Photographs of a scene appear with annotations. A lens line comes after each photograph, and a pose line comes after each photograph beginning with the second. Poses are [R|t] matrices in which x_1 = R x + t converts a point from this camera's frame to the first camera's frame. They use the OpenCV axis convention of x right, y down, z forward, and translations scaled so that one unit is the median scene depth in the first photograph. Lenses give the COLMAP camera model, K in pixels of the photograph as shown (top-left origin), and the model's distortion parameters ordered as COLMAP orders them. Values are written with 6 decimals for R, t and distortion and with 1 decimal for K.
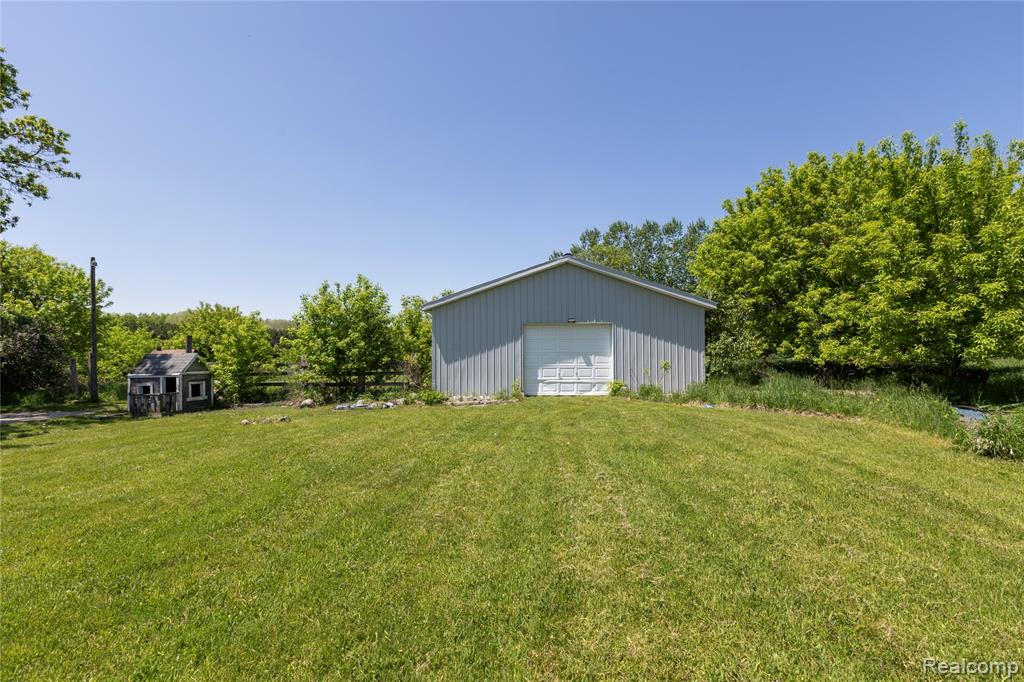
lens RADIAL K [[457.1, 0, 511.5], [0, 457.1, 346.0], [0, 0, 1]] dist [-0.003303, 0.000486]
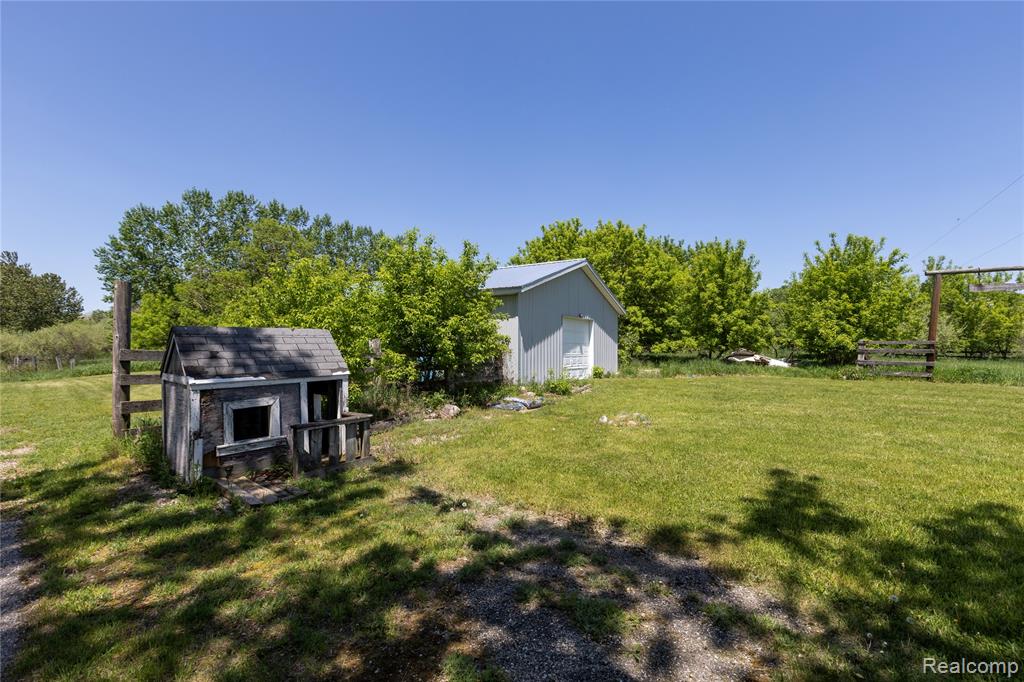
lens RADIAL K [[457.1, 0, 550.7], [0, 457.1, 333.7], [0, 0, 1]] dist [-0.003303, 0.000486]
pose [[0.445699, 0.033985, 0.894537, -0.947693], [-0.005436, 0.999363, -0.035259, 0.033825], [-0.895166, 0.010852, 0.445600, 0.544297]]
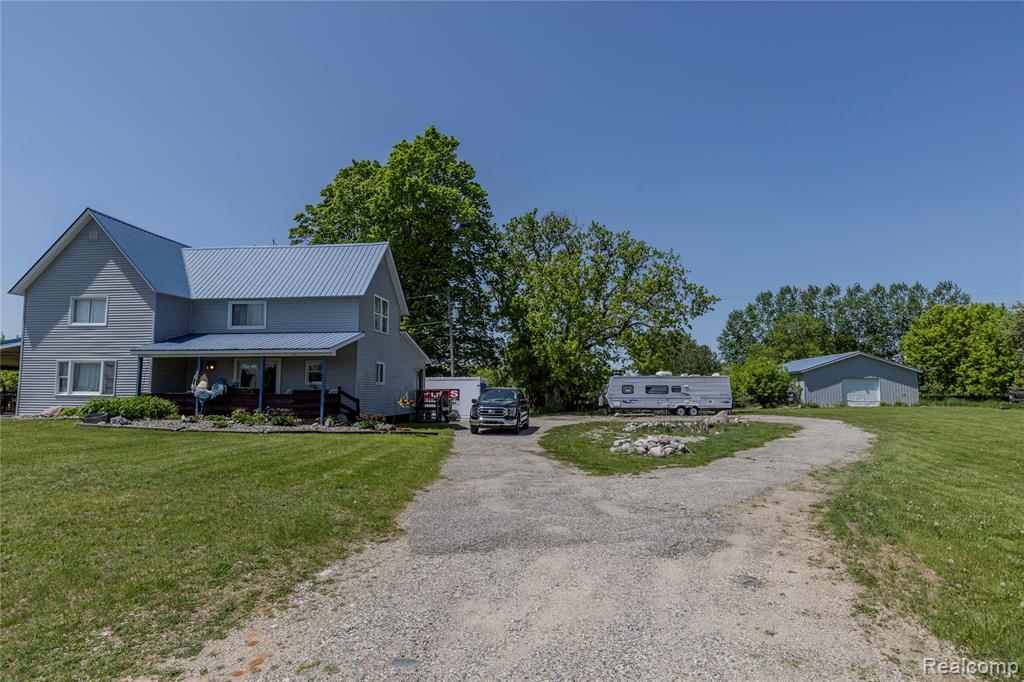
lens RADIAL K [[582.3, 0, 514.5], [0, 582.3, 338.2], [0, 0, 1]] dist [0.001528, 0.001683]
pose [[0.998125, 0.008596, -0.060594, -1.586763], [-0.013549, 0.996557, -0.081796, 0.024945], [0.059682, 0.082463, 0.994805, -2.321635]]
